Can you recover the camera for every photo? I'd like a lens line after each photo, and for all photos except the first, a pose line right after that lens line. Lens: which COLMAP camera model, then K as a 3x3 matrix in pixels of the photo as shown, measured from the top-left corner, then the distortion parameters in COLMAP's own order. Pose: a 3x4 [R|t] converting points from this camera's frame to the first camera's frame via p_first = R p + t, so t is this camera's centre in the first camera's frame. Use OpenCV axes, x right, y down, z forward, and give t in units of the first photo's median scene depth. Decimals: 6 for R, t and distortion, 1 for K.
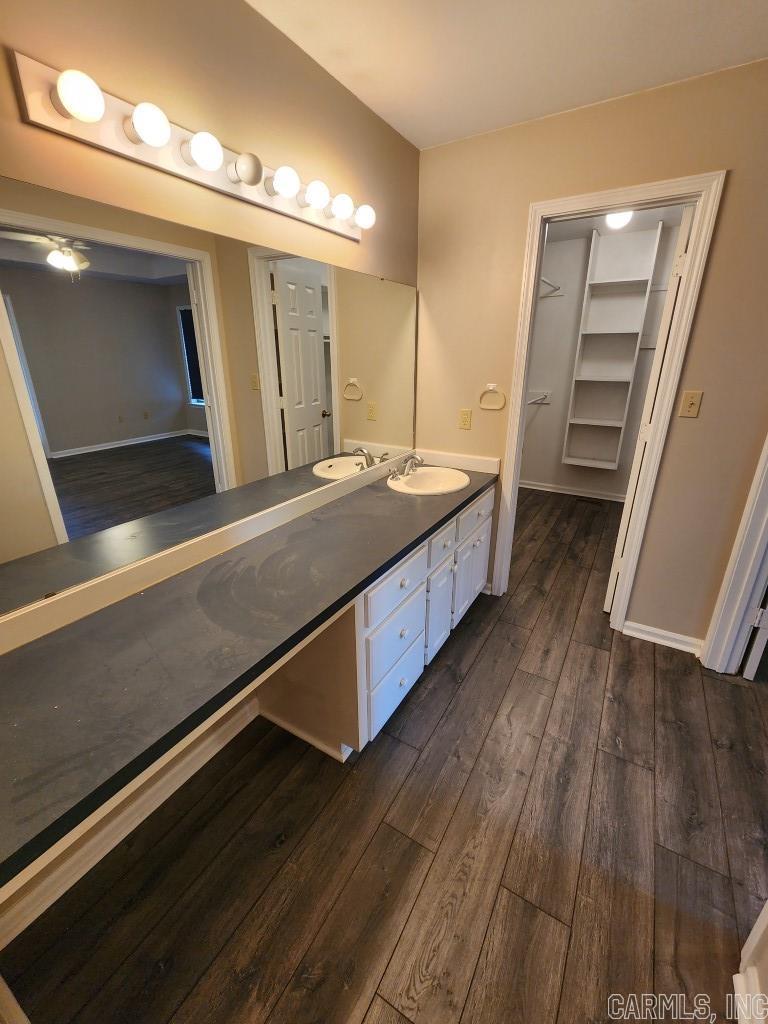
lens RADIAL K [[421.5, 0, 384.1], [0, 421.5, 508.8], [0, 0, 1]] dist [0.005674, -0.003735]
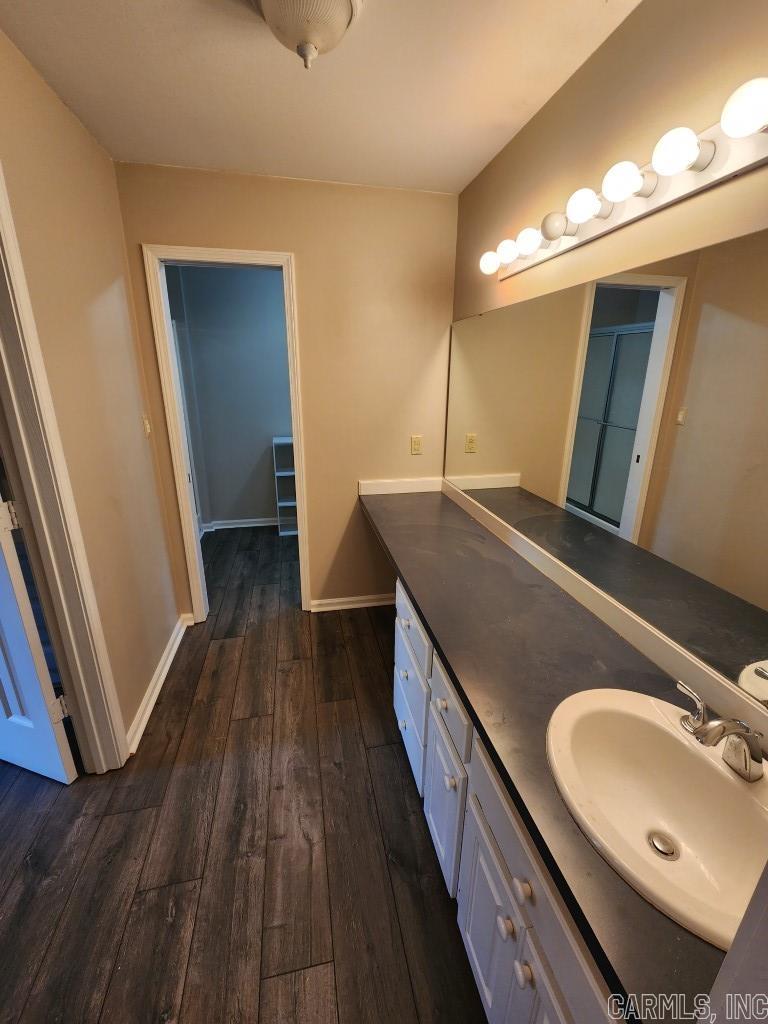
lens RADIAL K [[421.5, 0, 384.5], [0, 421.5, 500.4], [0, 0, 1]] dist [0.005674, -0.003735]
pose [[-0.732696, 0.197961, -0.651128, 0.661741], [-0.243422, 0.817232, 0.522377, -0.553618], [0.635533, 0.541243, -0.550595, 1.334503]]
